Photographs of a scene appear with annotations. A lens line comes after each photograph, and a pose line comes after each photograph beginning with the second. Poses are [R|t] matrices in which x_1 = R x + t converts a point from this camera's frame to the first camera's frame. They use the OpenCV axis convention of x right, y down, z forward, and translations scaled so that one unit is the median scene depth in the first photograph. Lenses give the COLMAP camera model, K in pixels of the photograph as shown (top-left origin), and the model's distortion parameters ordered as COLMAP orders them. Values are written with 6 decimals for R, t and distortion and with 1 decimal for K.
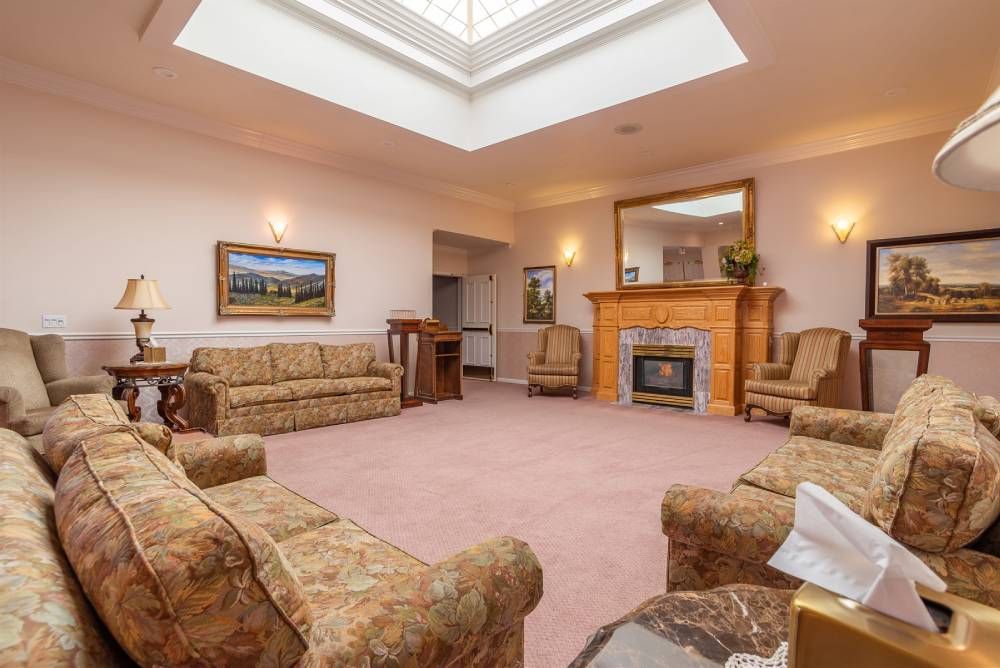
lens RADIAL K [[482.5, 0, 495.5], [0, 482.5, 334.6], [0, 0, 1]] dist [-0.042695, 0.011972]
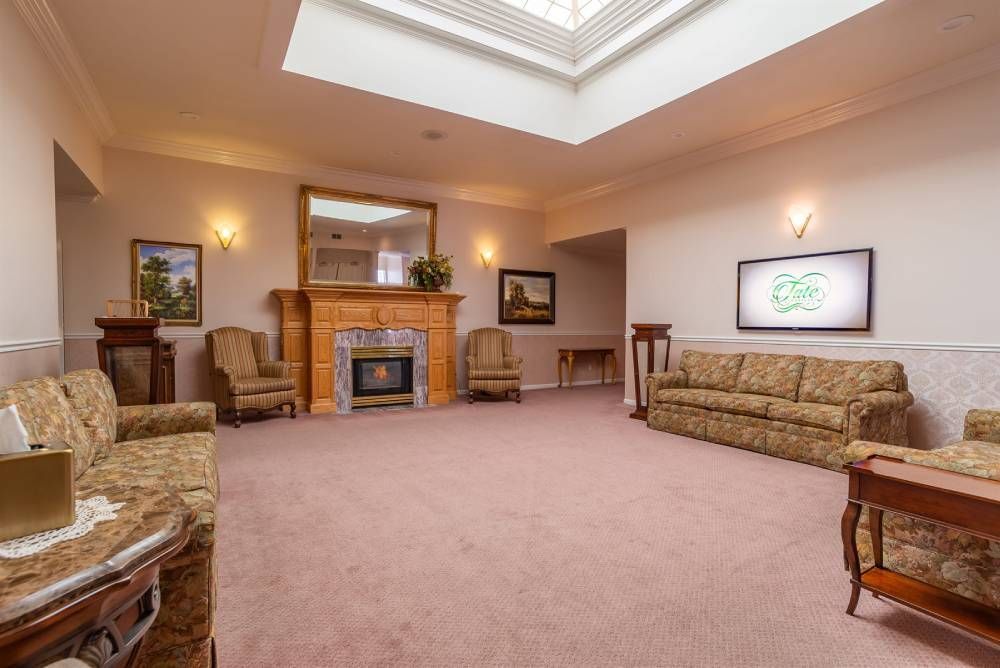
lens RADIAL K [[482.5, 0, 493.3], [0, 482.5, 338.5], [0, 0, 1]] dist [-0.042695, 0.011972]
pose [[0.283257, -0.030679, 0.958553, -0.626240], [0.021004, 0.999447, 0.025781, -0.017751], [-0.958814, 0.012831, 0.283745, 0.544837]]
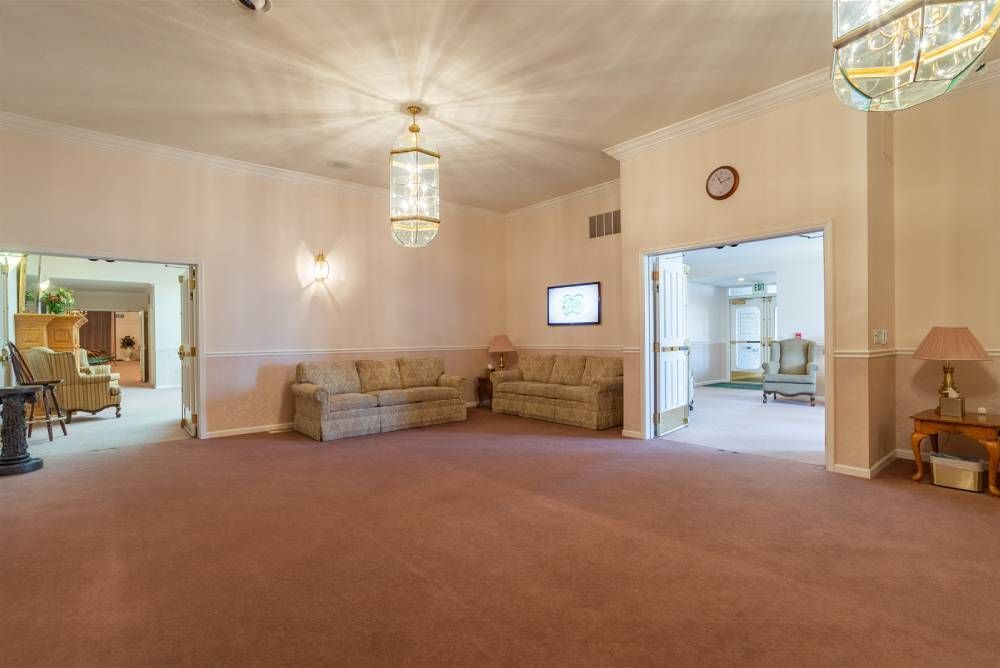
lens RADIAL K [[482.5, 0, 499.1], [0, 482.5, 332.8], [0, 0, 1]] dist [-0.042695, 0.011972]
pose [[0.143751, -0.000669, 0.989614, -1.272006], [0.033001, 0.999447, -0.004118, 0.026044], [-0.989063, 0.033250, 0.143694, 0.278262]]
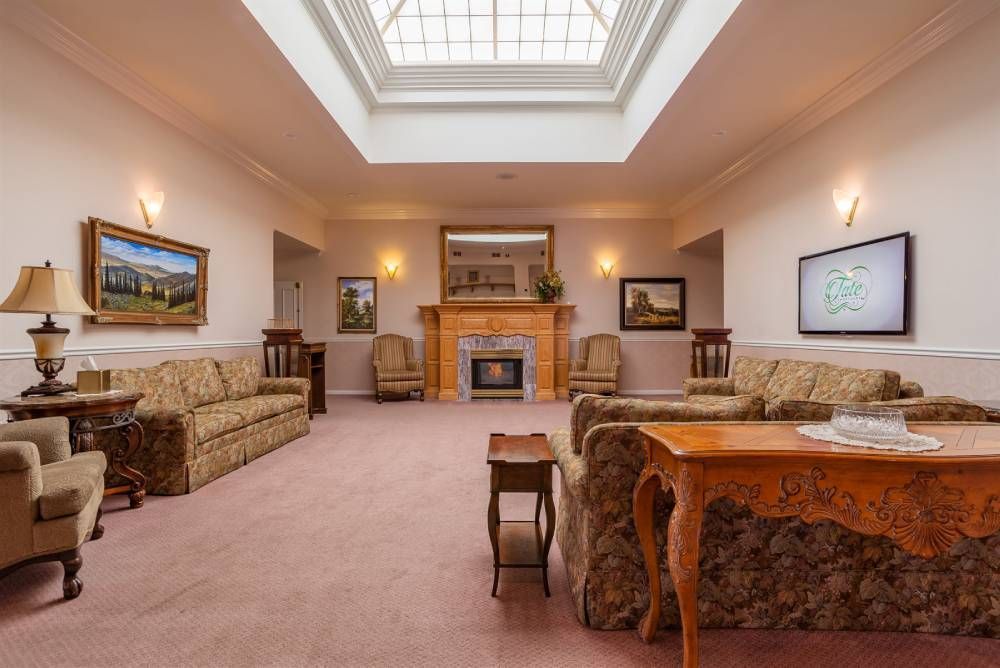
lens RADIAL K [[482.5, 0, 494.7], [0, 482.5, 336.0], [0, 0, 1]] dist [-0.042695, 0.011972]
pose [[0.746795, -0.011534, 0.664954, -0.539808], [0.023079, 0.999697, -0.008580, -0.002557], [-0.664654, 0.021754, 0.746835, 0.081516]]
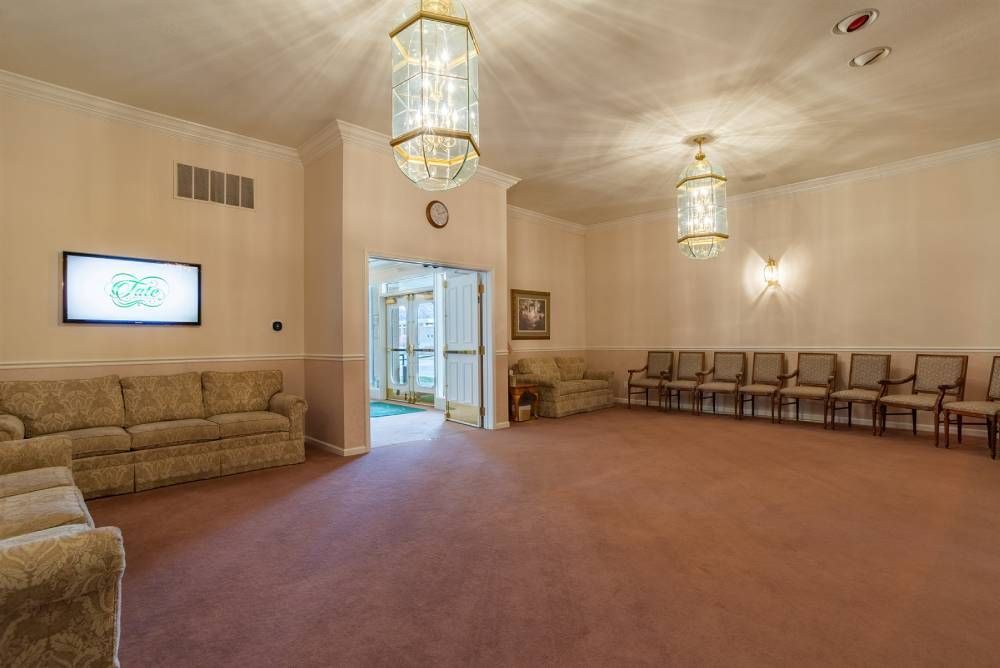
lens RADIAL K [[482.5, 0, 497.3], [0, 482.5, 344.5], [0, 0, 1]] dist [-0.042695, 0.011972]
pose [[-0.997507, -0.000085, 0.070563, -0.446462], [0.001878, 0.999613, 0.027755, 0.016433], [-0.070538, 0.027818, -0.997121, 1.166432]]
